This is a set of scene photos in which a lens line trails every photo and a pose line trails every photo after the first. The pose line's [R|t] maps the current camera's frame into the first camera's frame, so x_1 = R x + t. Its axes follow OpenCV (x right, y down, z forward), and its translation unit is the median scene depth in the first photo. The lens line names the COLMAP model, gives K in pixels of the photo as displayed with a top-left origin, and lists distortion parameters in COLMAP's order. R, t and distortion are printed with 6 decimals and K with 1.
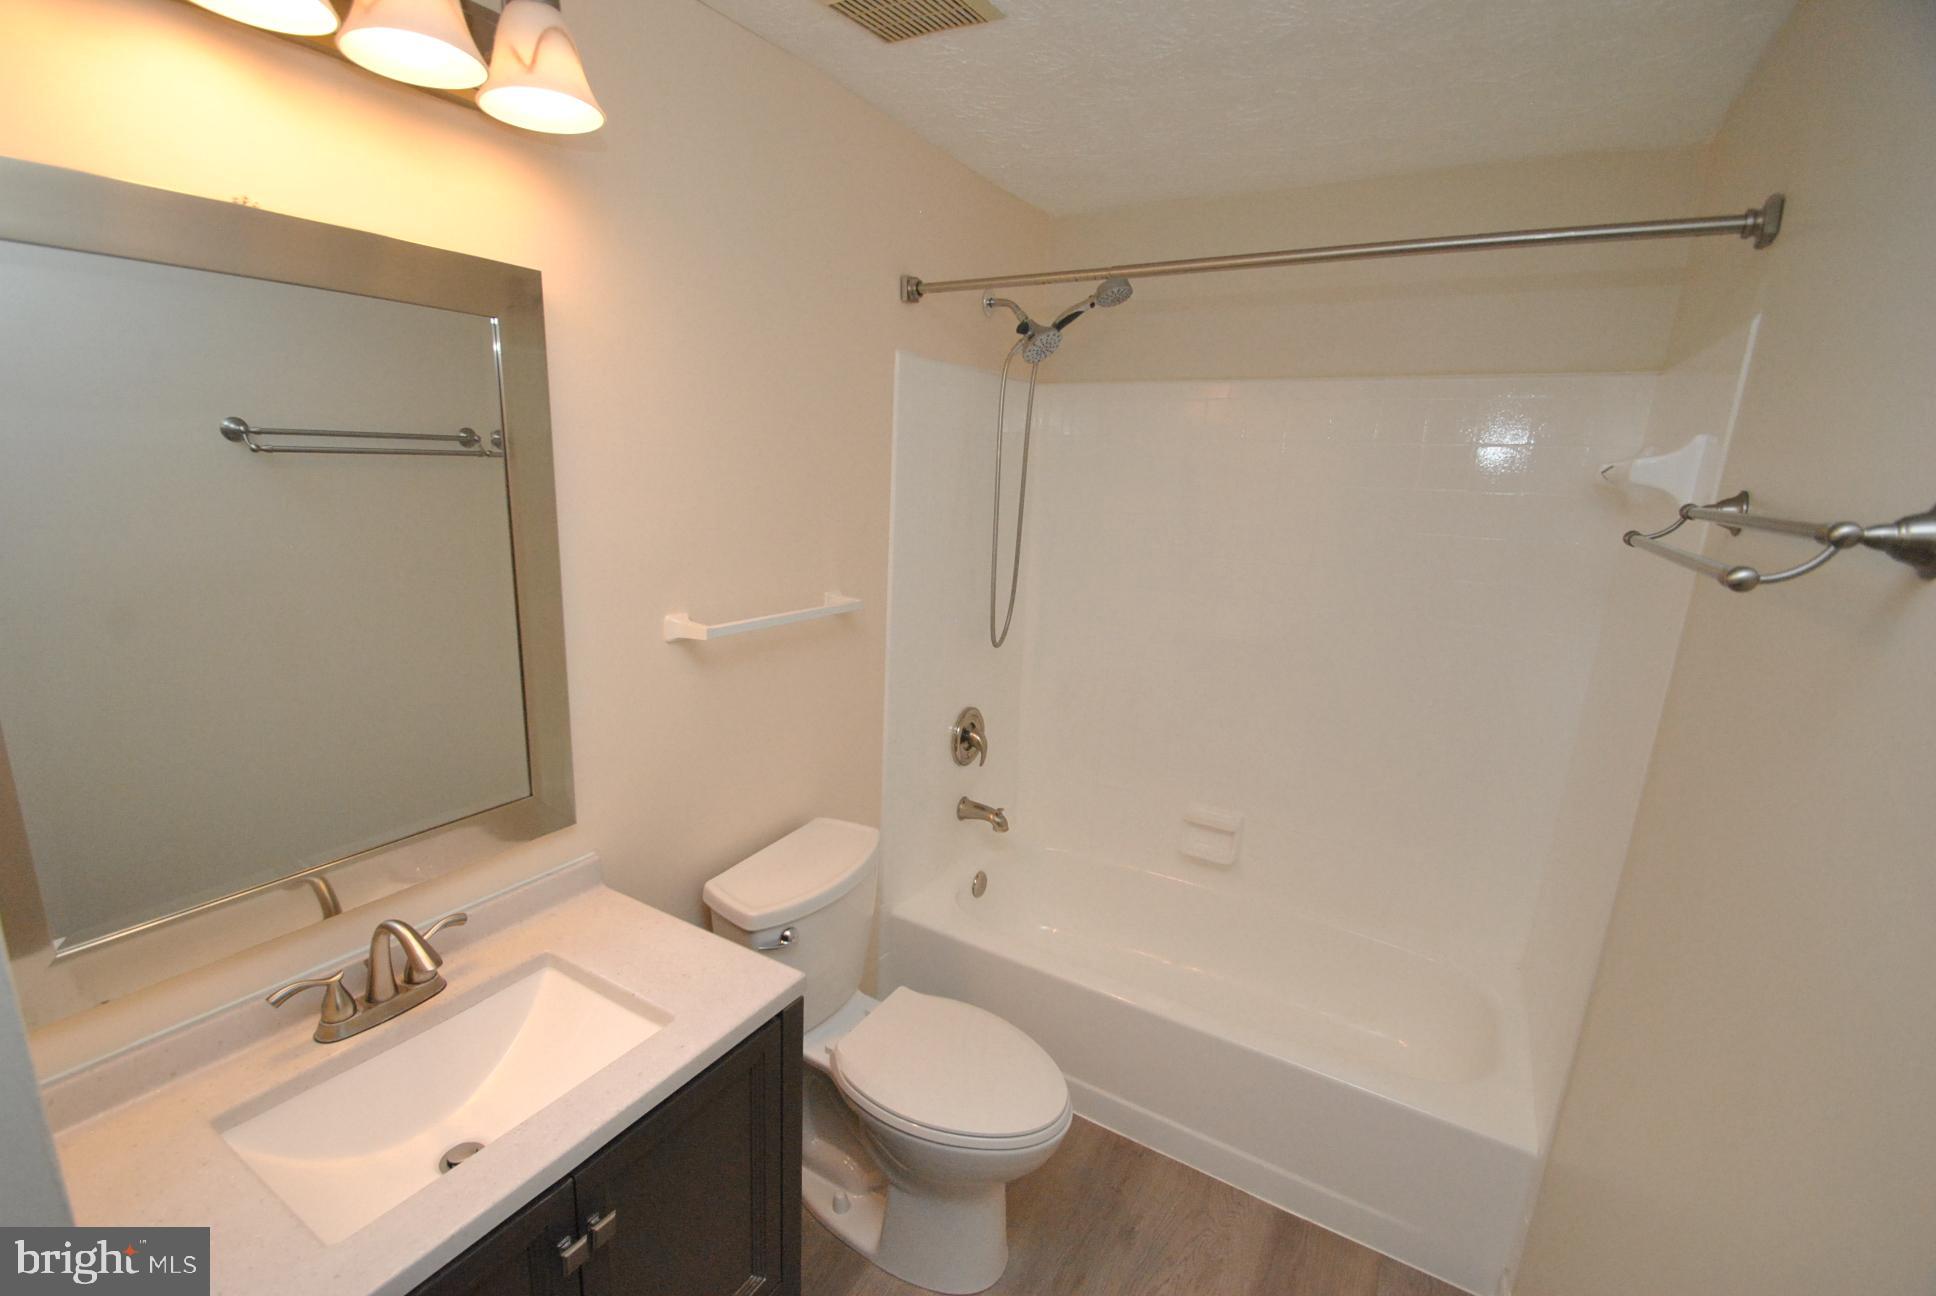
lens RADIAL K [[859.6, 0, 926.4], [0, 859.6, 677.3], [0, 0, 1]] dist [0.019599, -0.013996]
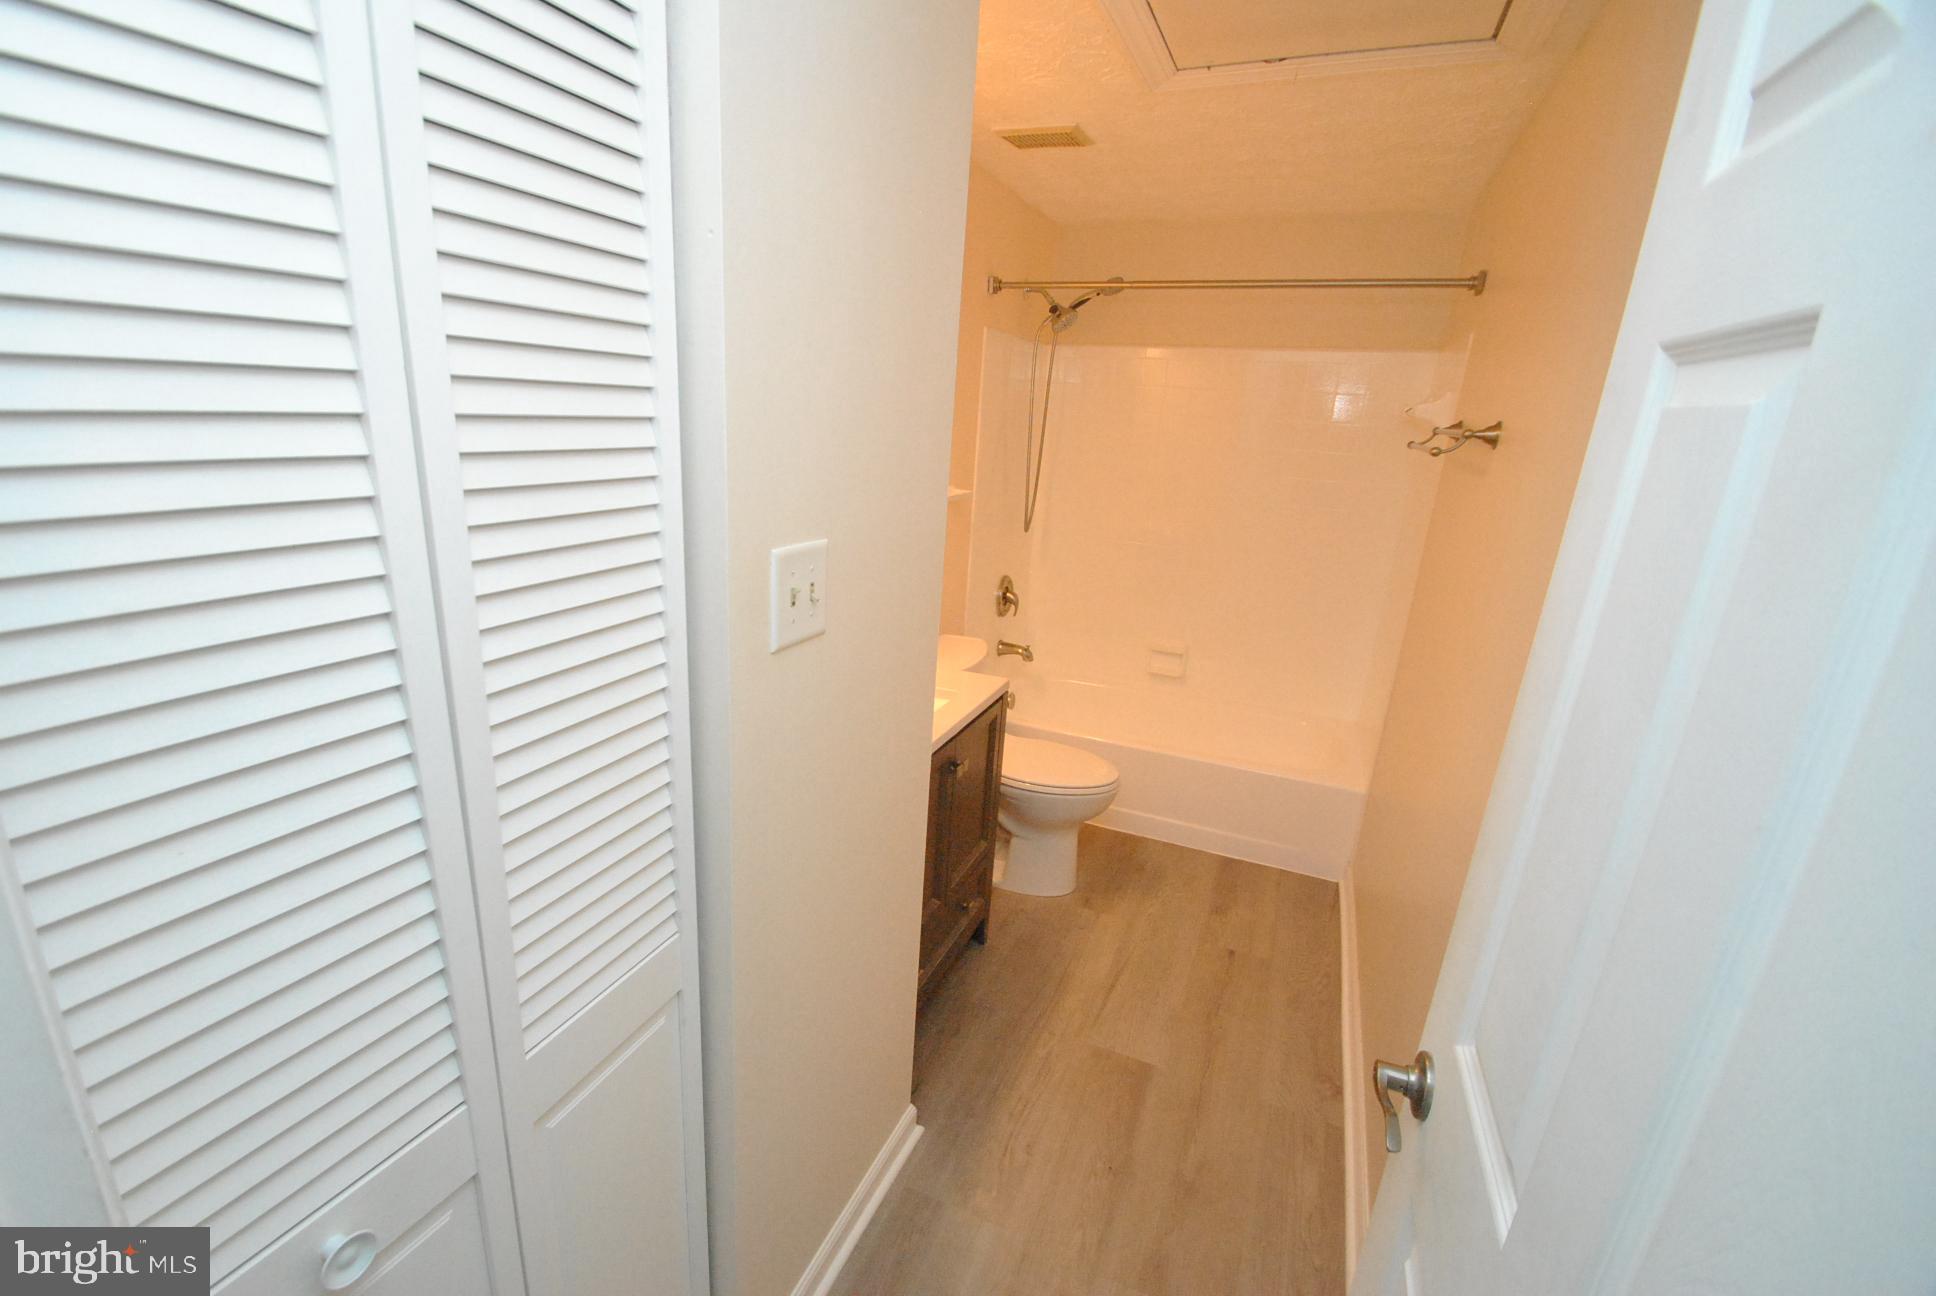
lens RADIAL K [[859.6, 0, 926.4], [0, 859.6, 677.3], [0, 0, 1]] dist [0.019599, -0.013996]
pose [[0.990259, -0.031746, 0.135572, -0.331447], [0.022345, 0.997275, 0.070312, 0.118188], [-0.137435, -0.066598, 0.988269, -0.485283]]
